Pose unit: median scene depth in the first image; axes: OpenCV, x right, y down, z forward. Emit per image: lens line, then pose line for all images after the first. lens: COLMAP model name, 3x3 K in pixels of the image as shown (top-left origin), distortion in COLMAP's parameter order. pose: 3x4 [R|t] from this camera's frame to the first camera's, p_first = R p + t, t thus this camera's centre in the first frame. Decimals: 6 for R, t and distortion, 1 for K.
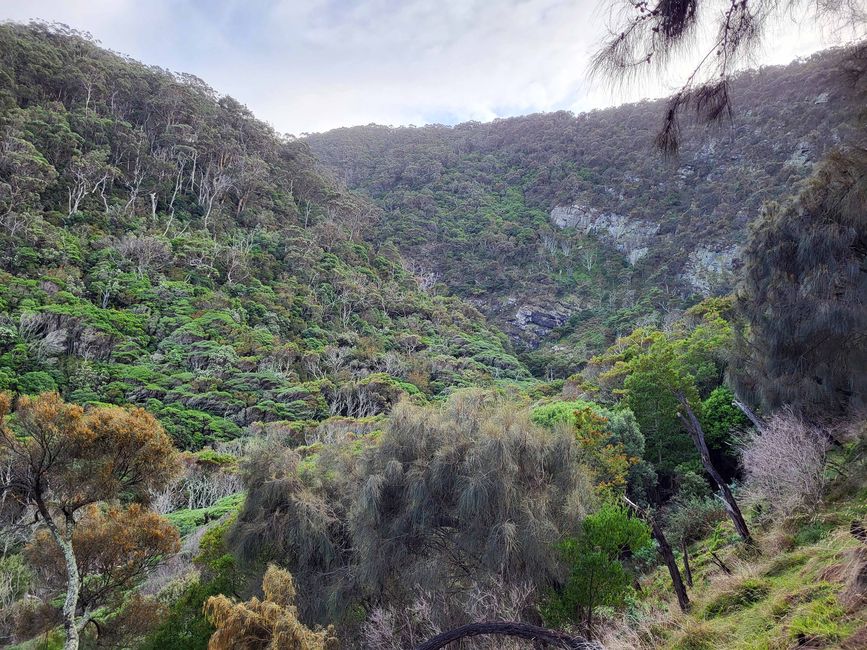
lens RADIAL K [[676.0, 0, 436.4], [0, 676.0, 323.7], [0, 0, 1]] dist [0.073585, -0.014673]
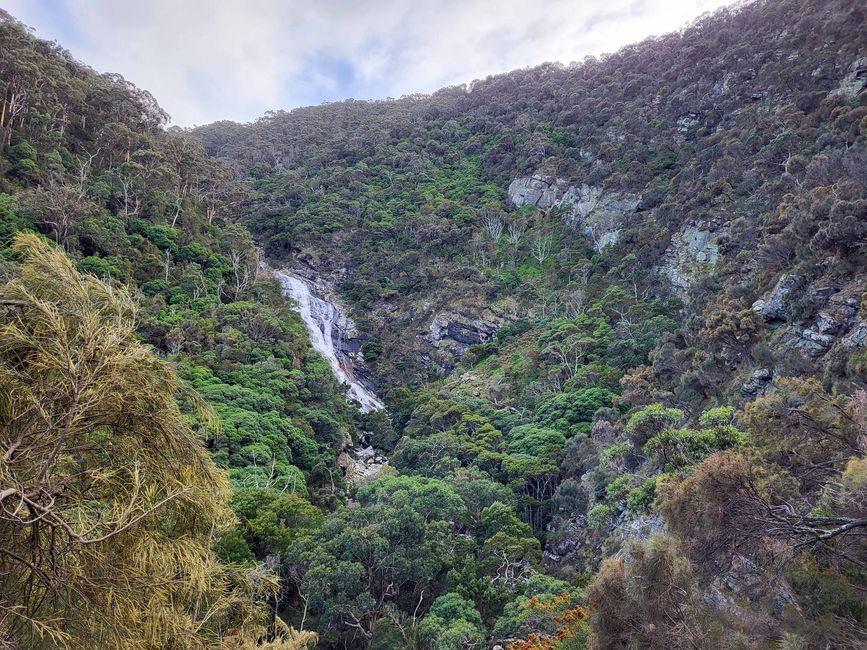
lens RADIAL K [[676.0, 0, 425.7], [0, 676.0, 321.6], [0, 0, 1]] dist [0.073585, -0.014673]
pose [[0.993550, 0.003219, -0.113353, 0.181900], [-0.003975, 0.999971, -0.006444, -0.012053], [0.113329, 0.006853, 0.993534, 0.277528]]
